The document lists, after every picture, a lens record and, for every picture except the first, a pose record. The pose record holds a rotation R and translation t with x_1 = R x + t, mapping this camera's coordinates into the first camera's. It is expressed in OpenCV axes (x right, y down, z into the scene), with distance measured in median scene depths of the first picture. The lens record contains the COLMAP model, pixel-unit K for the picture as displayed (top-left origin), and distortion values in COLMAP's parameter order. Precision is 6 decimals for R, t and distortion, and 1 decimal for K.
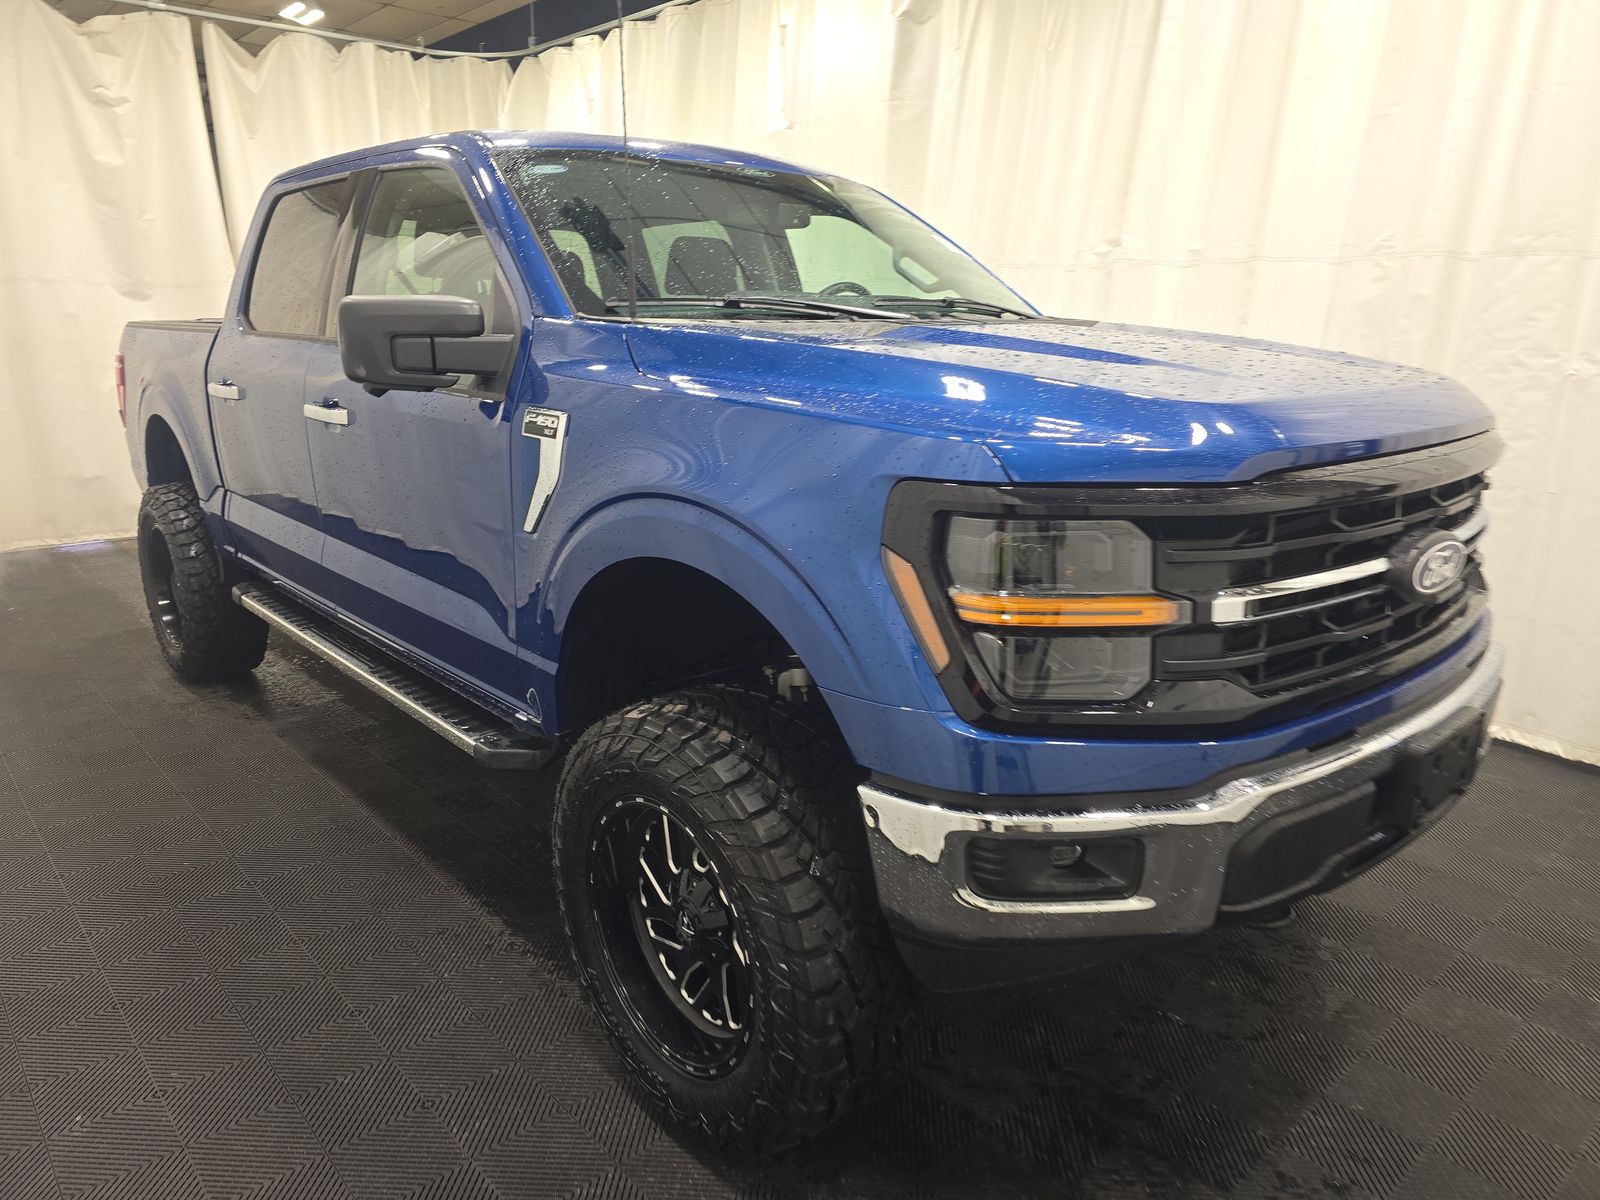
lens RADIAL K [[1063.8, 0, 800.0], [0, 1063.8, 600.0], [0, 0, 1]] dist [0.045693, -0.041651]
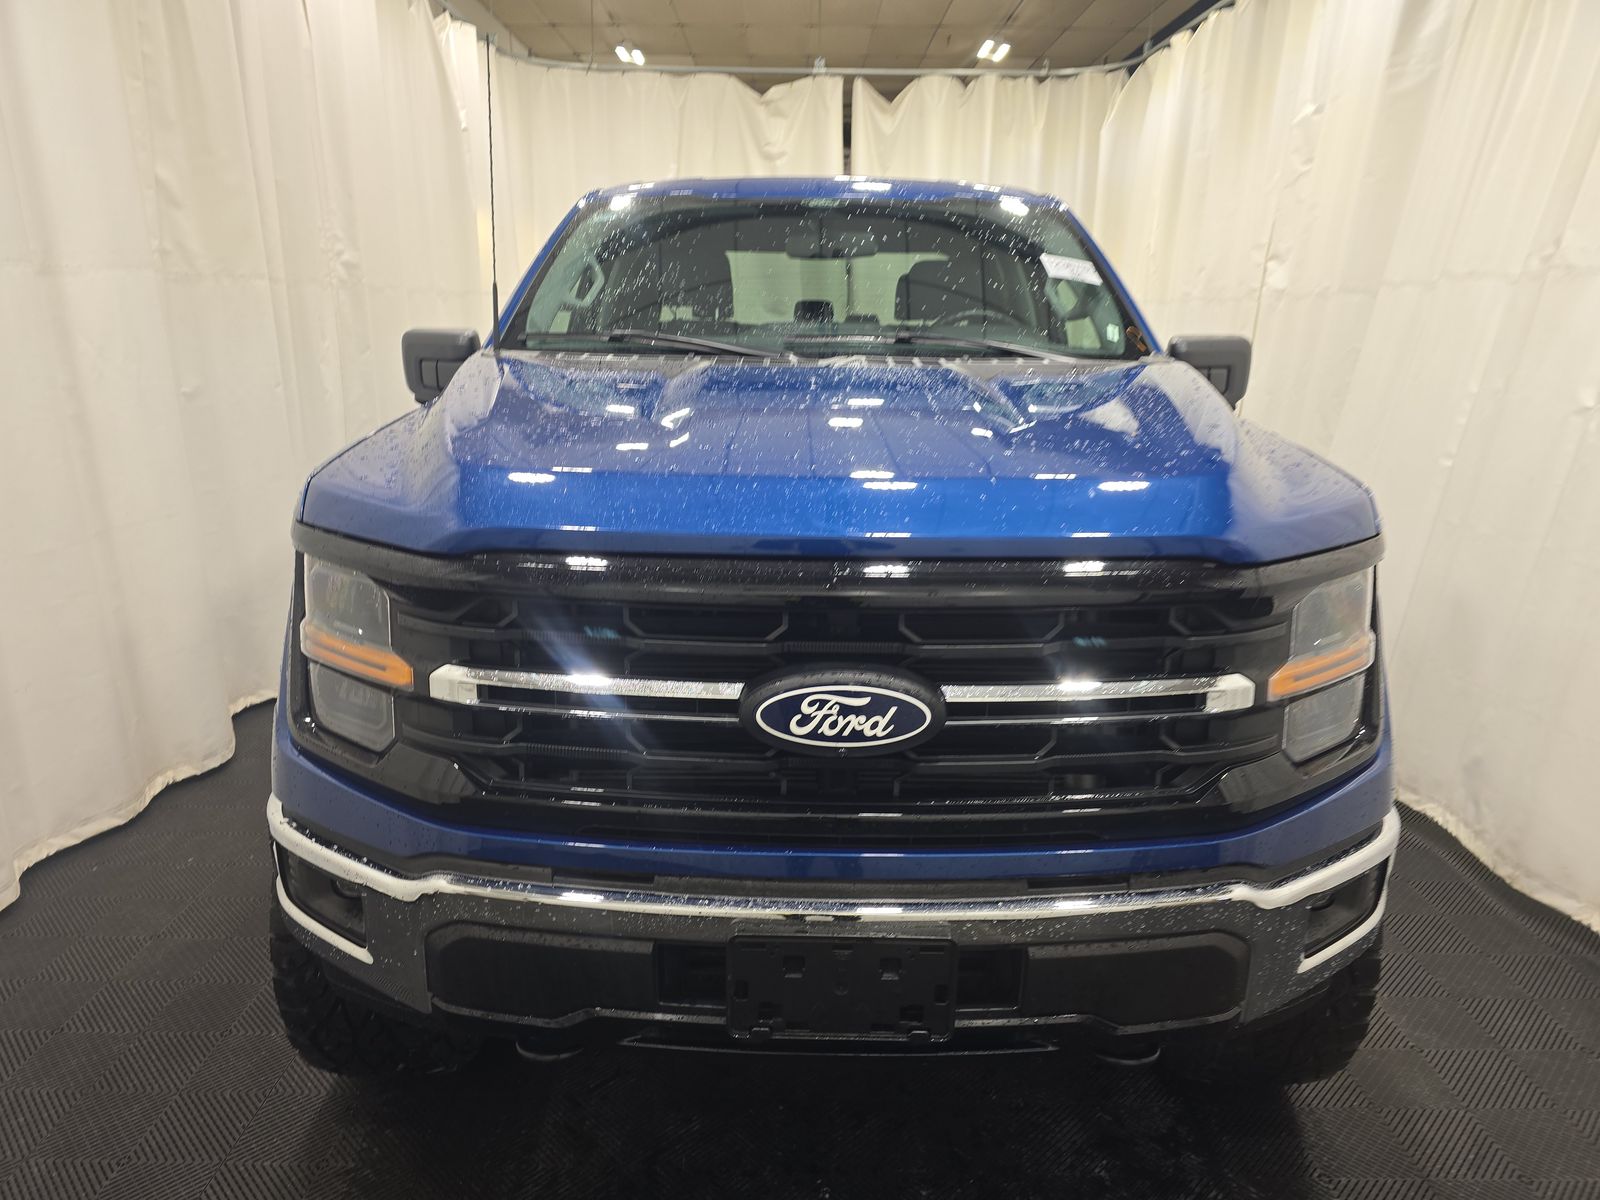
lens RADIAL K [[1063.8, 0, 800.0], [0, 1063.8, 600.0], [0, 0, 1]] dist [0.045693, -0.041651]
pose [[0.744316, 0.175339, -0.644399, 0.271713], [-0.176793, 0.982226, 0.063056, -0.039996], [0.644002, 0.066992, 0.762085, 0.105975]]
